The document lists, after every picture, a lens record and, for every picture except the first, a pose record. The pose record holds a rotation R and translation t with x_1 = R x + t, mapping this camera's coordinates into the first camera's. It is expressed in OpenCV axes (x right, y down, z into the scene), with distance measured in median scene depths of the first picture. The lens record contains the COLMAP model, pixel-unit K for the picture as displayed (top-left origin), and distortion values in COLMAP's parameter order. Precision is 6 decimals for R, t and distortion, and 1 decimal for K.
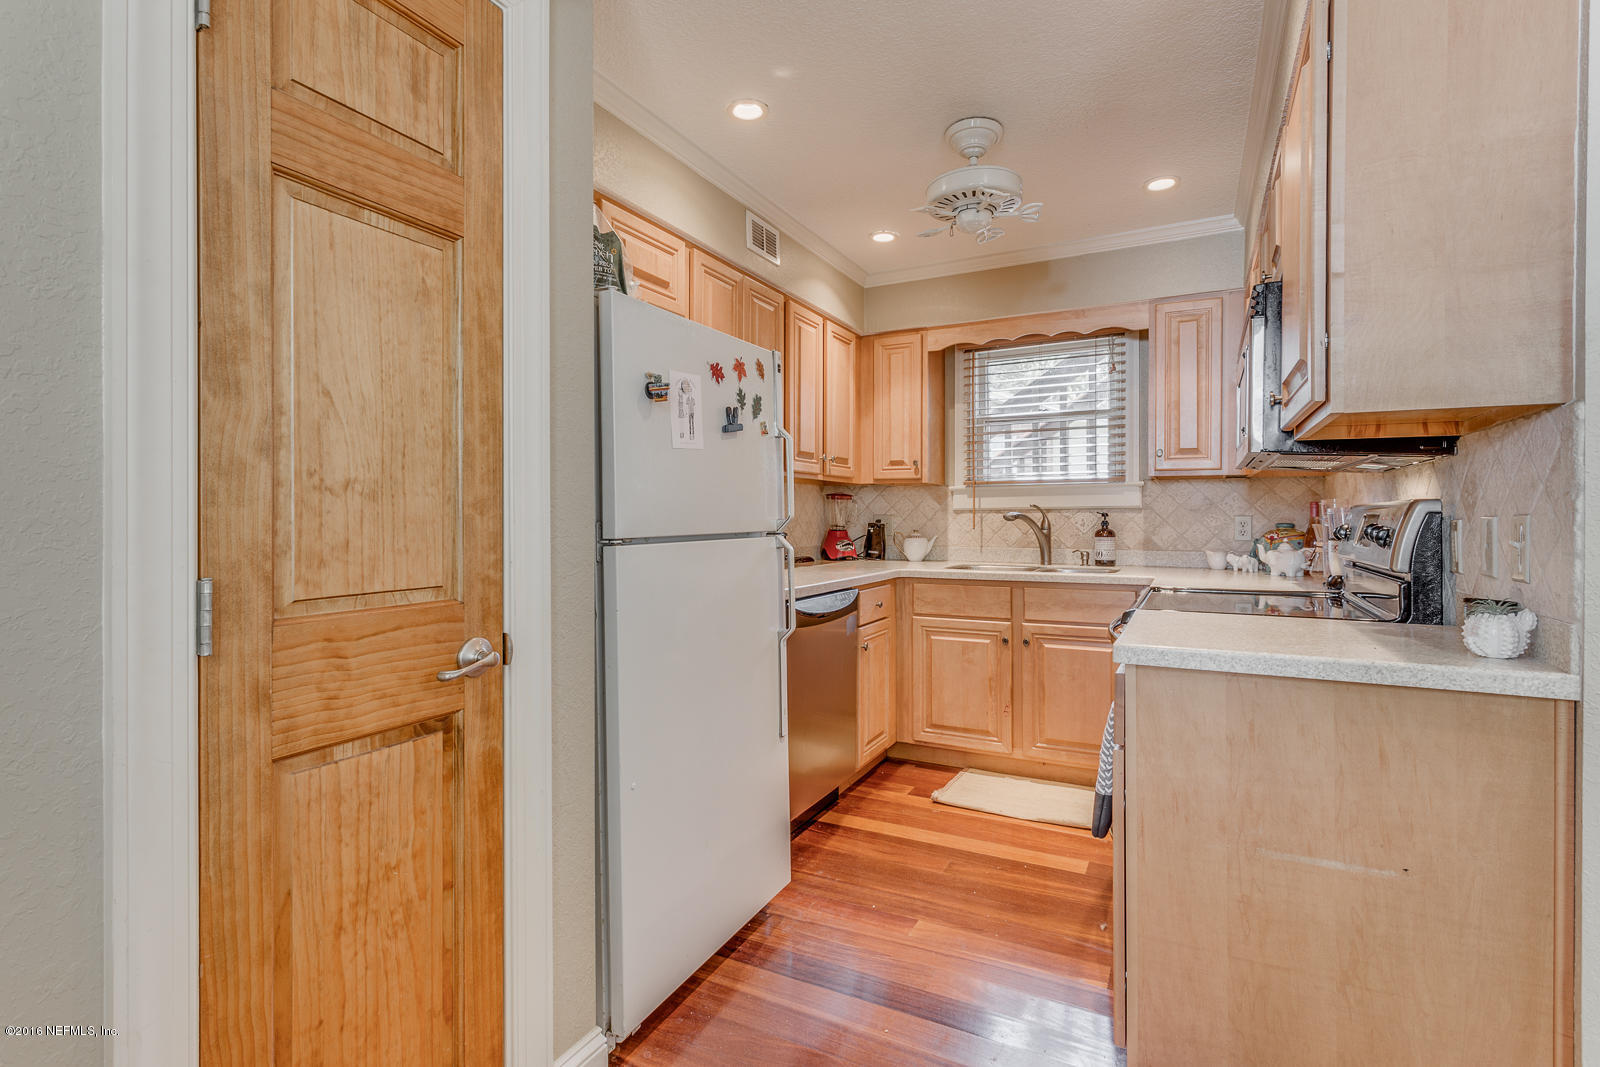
lens RADIAL K [[751.6, 0, 800.0], [0, 751.6, 533.5], [0, 0, 1]] dist [0.000252, 0.000766]
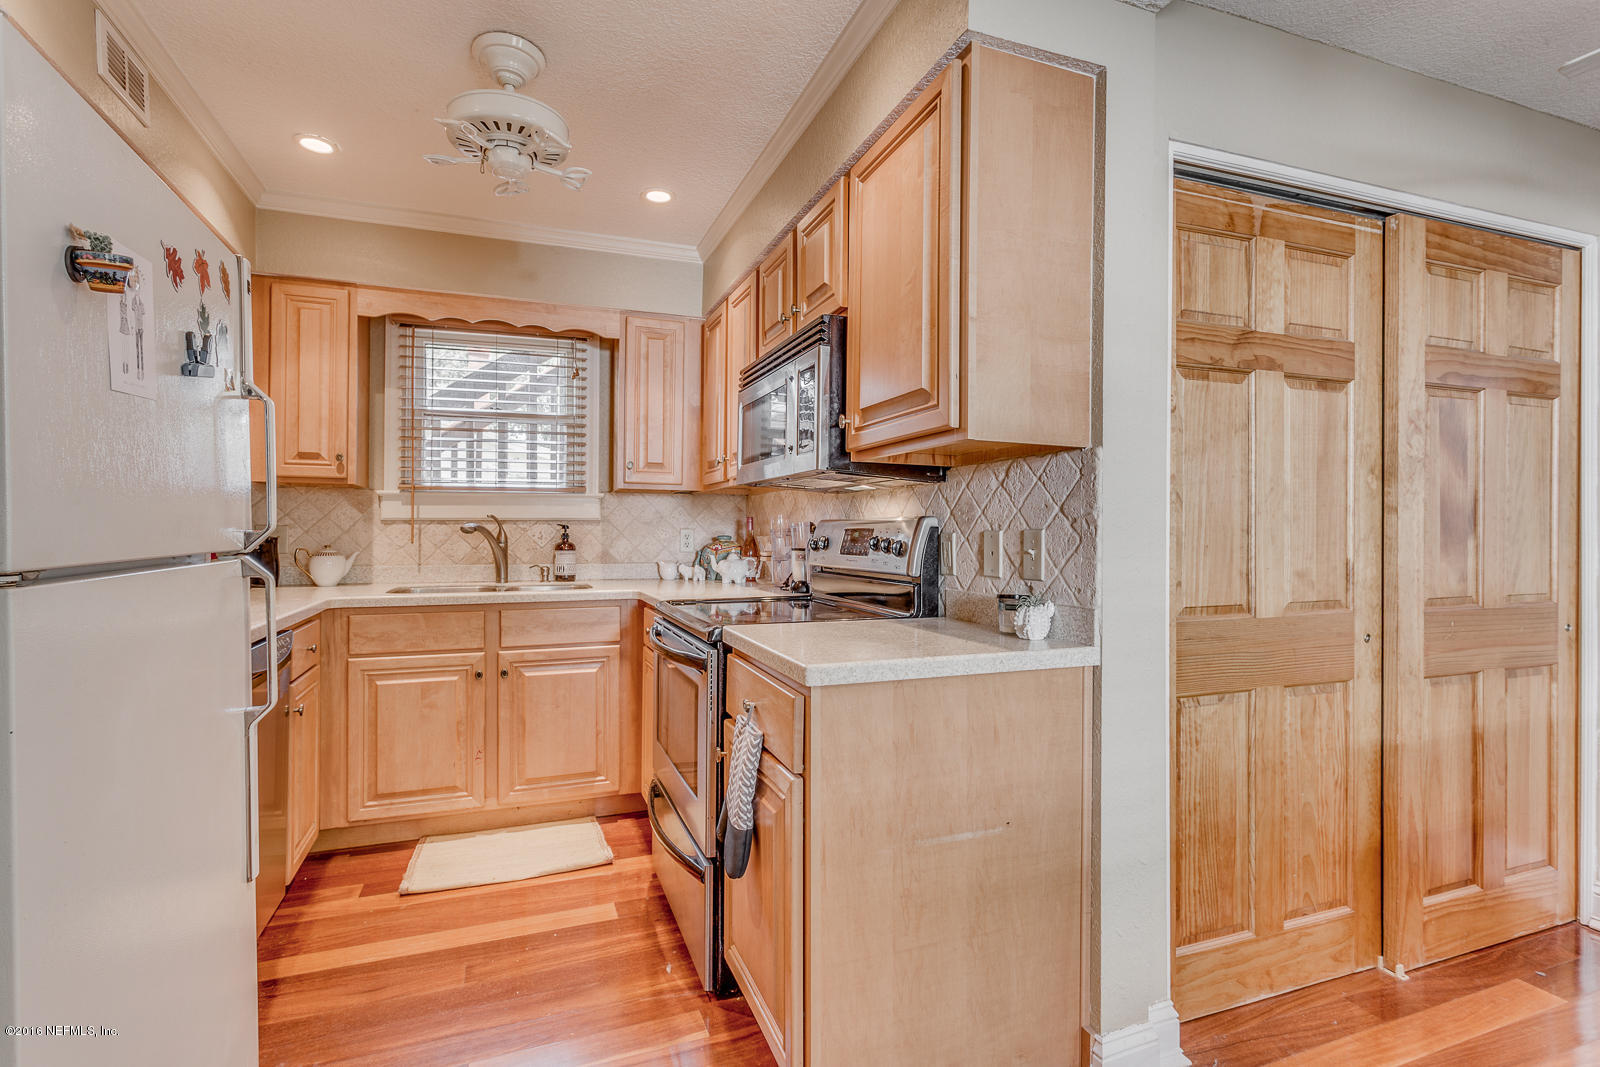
lens RADIAL K [[760.9, 0, 791.7], [0, 760.9, 539.2], [0, 0, 1]] dist [-0.003867, 0.004775]
pose [[0.674562, -0.004757, 0.738203, -0.118282], [0.011512, 0.999925, -0.004076, -0.002568], [-0.738129, 0.011248, 0.674566, 0.155673]]
